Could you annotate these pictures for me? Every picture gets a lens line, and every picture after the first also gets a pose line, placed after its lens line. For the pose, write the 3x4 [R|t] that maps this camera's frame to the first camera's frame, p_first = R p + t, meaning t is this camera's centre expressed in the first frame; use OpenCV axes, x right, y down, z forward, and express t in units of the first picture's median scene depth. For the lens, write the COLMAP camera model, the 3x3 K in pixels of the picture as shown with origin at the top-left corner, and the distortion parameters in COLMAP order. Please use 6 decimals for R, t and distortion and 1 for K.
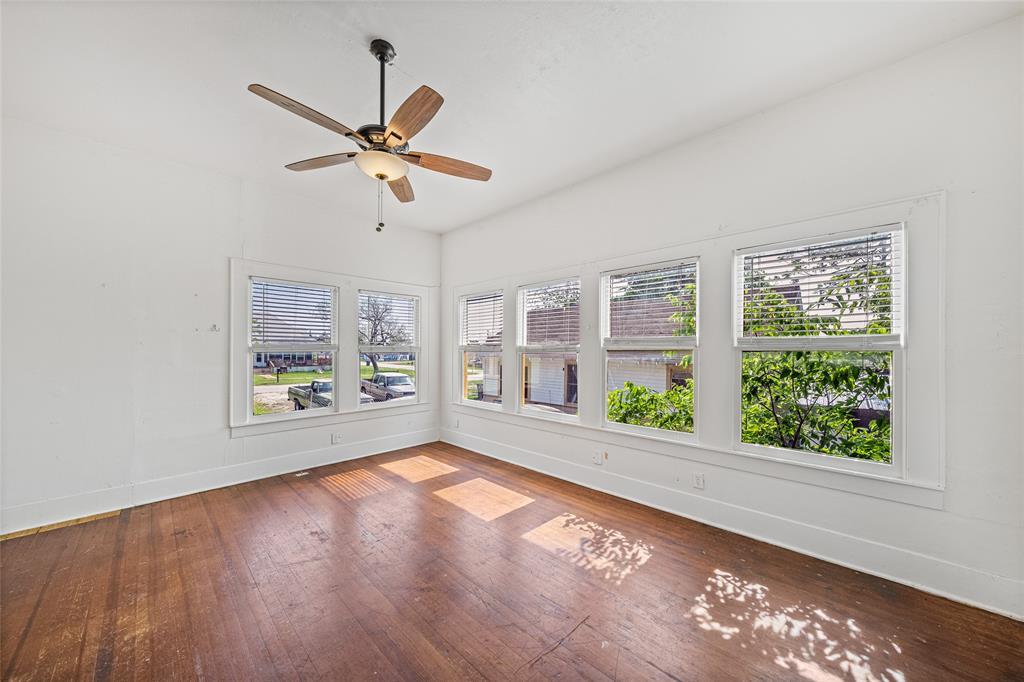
lens RADIAL K [[352.6, 0, 504.3], [0, 352.6, 344.7], [0, 0, 1]] dist [-0.001917, -0.000009]
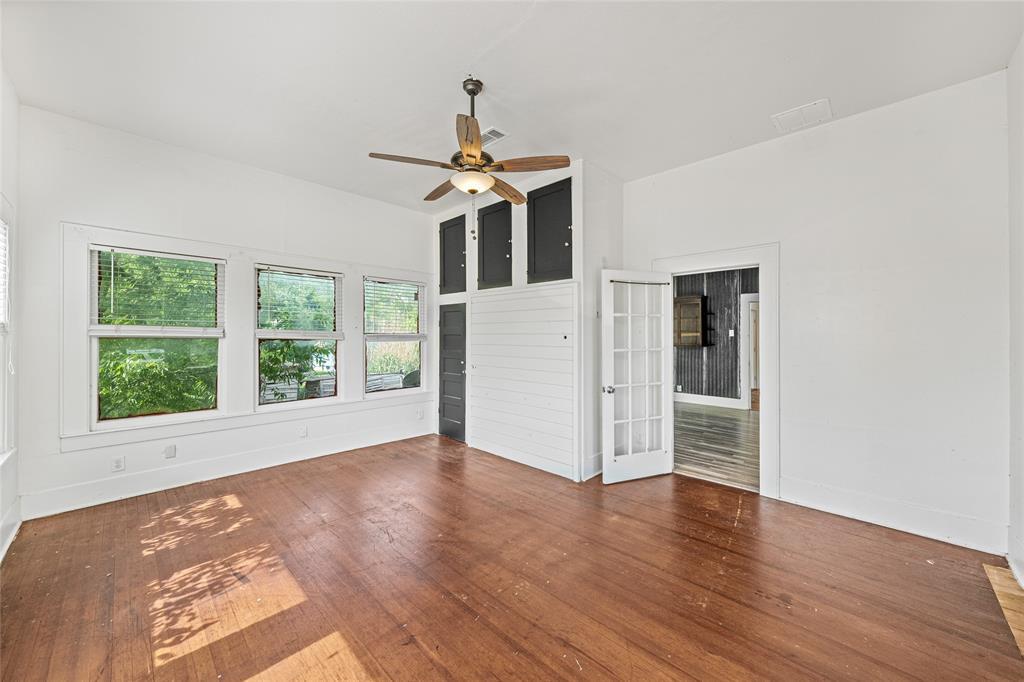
lens RADIAL K [[379.4, 0, 514.6], [0, 379.4, 334.9], [0, 0, 1]] dist [-0.003308, 0.000000]
pose [[-0.999856, -0.003934, -0.016499, -0.404466], [-0.003777, 0.999948, -0.009519, 0.004632], [0.016536, -0.009456, -0.999819, 1.911161]]
